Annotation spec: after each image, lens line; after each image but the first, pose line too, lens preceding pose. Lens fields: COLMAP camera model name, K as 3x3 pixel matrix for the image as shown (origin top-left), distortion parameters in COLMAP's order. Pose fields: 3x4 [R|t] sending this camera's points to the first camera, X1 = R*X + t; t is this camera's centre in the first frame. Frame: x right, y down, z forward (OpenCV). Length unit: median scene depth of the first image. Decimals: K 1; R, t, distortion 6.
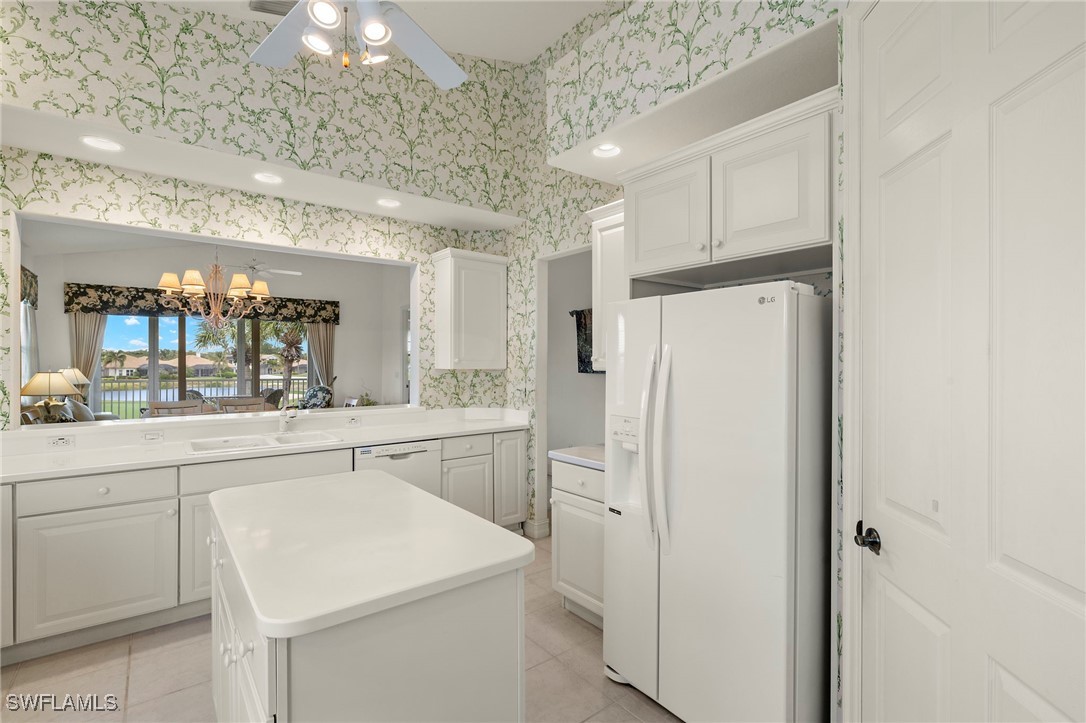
lens RADIAL K [[490.3, 0, 547.7], [0, 490.3, 362.6], [0, 0, 1]] dist [-0.014457, 0.001193]
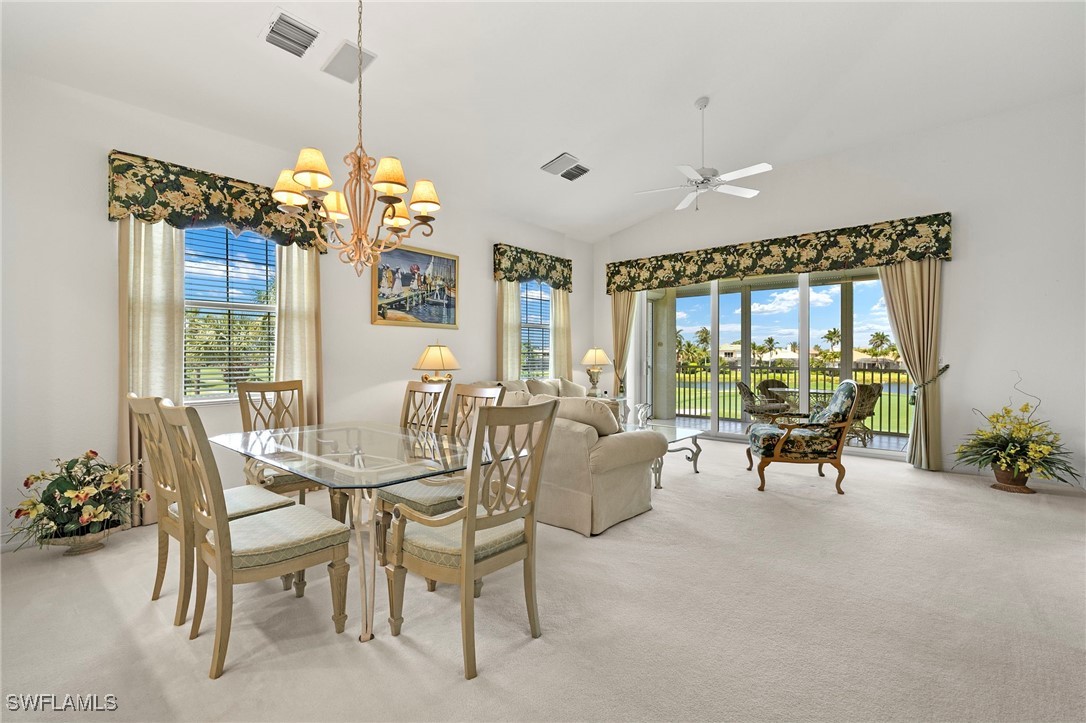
lens RADIAL K [[488.3, 0, 541.9], [0, 488.3, 356.7], [0, 0, 1]] dist [-0.009591, -0.000970]
pose [[0.173144, -0.001111, -0.984896, -0.024209], [-0.001700, 0.999998, -0.001427, 0.020206], [0.984895, 0.001922, 0.173141, 0.527295]]
